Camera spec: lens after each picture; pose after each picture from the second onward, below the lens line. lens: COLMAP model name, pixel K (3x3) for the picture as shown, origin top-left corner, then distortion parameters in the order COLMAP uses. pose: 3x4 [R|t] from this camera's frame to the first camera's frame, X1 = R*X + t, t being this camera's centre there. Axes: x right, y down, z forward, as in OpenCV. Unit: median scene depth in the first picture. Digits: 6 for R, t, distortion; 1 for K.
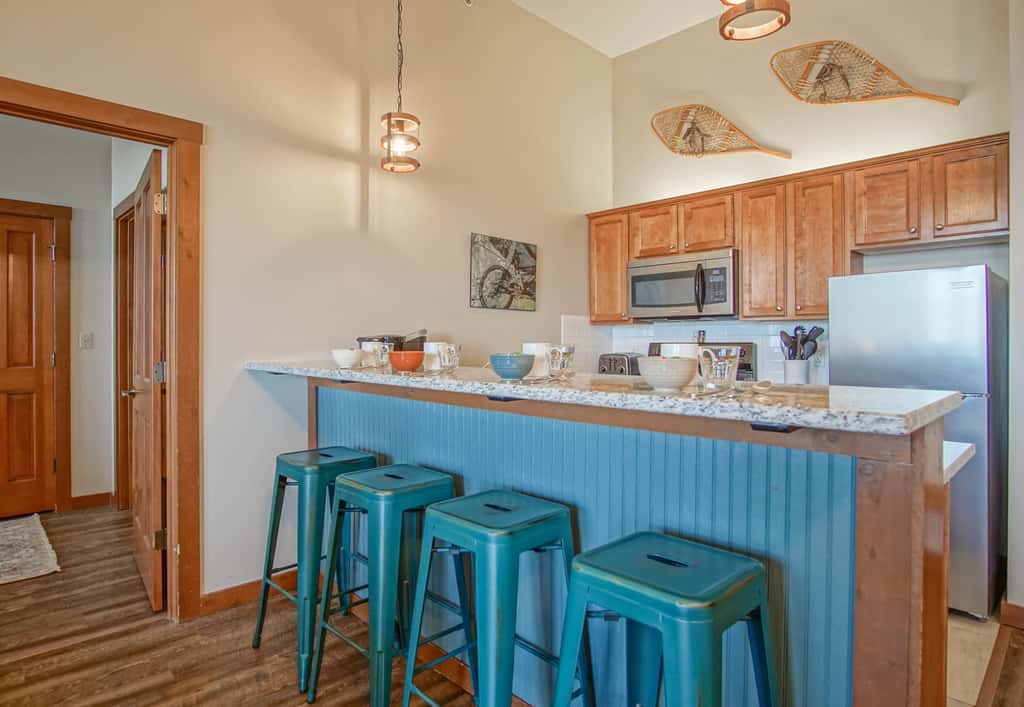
lens RADIAL K [[573.2, 0, 511.5], [0, 573.2, 340.8], [0, 0, 1]] dist [-0.000451, -0.000609]
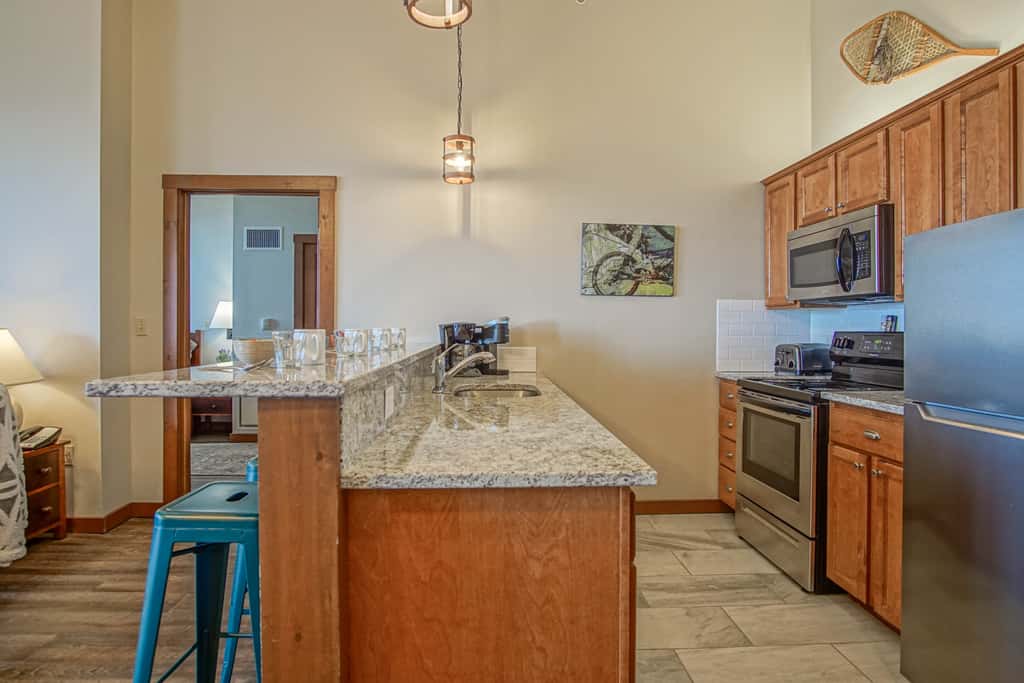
lens RADIAL K [[566.5, 0, 512.4], [0, 566.5, 325.3], [0, 0, 1]] dist [-0.005978, 0.000758]
pose [[0.750369, 0.002778, -0.661013, 0.480194], [-0.005231, 0.999985, -0.001736, -0.001430], [0.660998, 0.004760, 0.750372, 0.138592]]
